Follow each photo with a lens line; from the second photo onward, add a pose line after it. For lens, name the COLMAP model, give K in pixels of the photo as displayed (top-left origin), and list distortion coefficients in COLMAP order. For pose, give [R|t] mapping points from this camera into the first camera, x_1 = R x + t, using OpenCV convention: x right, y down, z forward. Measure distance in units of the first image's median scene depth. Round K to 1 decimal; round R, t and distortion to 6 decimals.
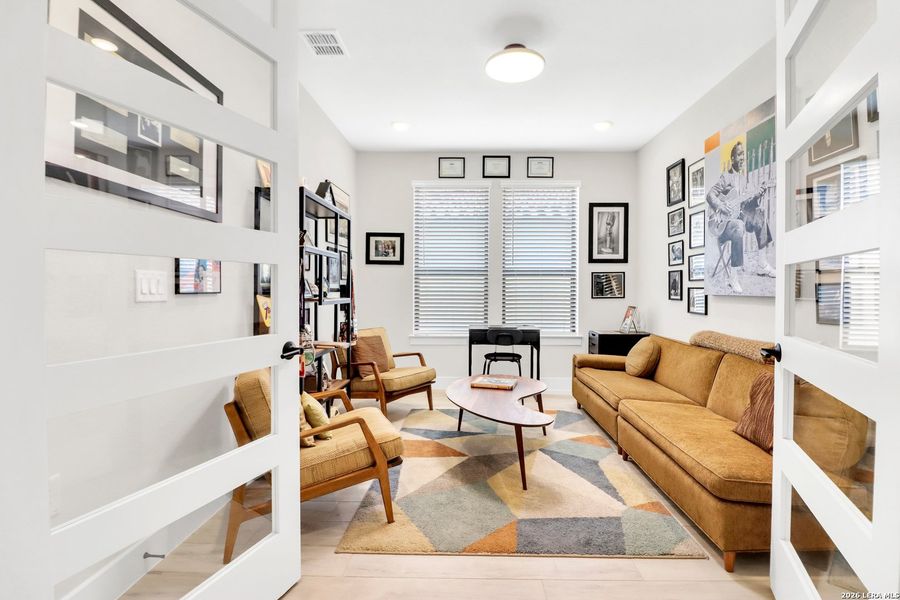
lens RADIAL K [[405.1, 0, 453.9], [0, 405.1, 297.9], [0, 0, 1]] dist [-0.013514, -0.000860]
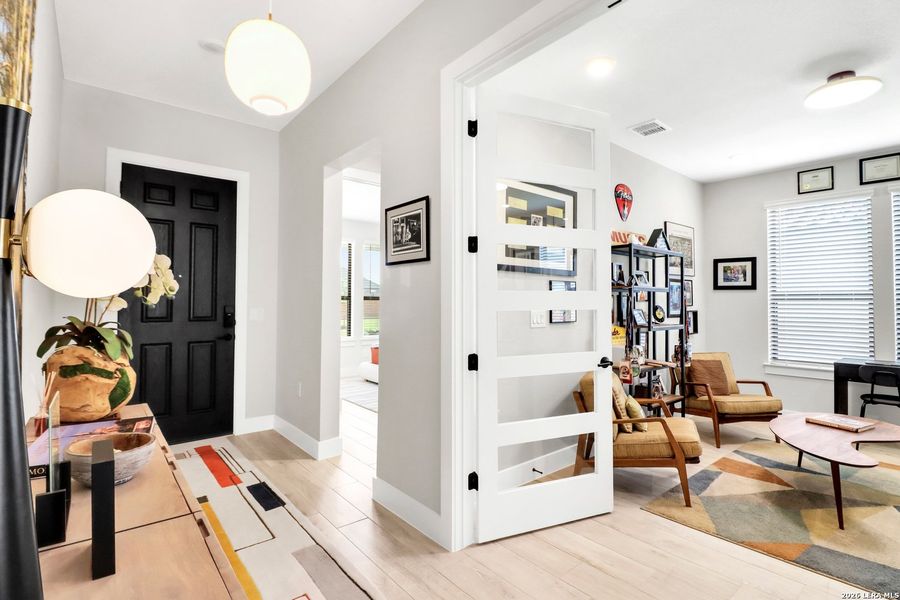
lens RADIAL K [[430.6, 0, 454.2], [0, 430.6, 294.2], [0, 0, 1]] dist [-0.001841, -0.001577]
pose [[0.647047, -0.020555, -0.762173, 0.295099], [-0.008959, 0.999363, -0.034557, -0.044012], [0.762397, 0.029188, 0.646451, -0.330806]]
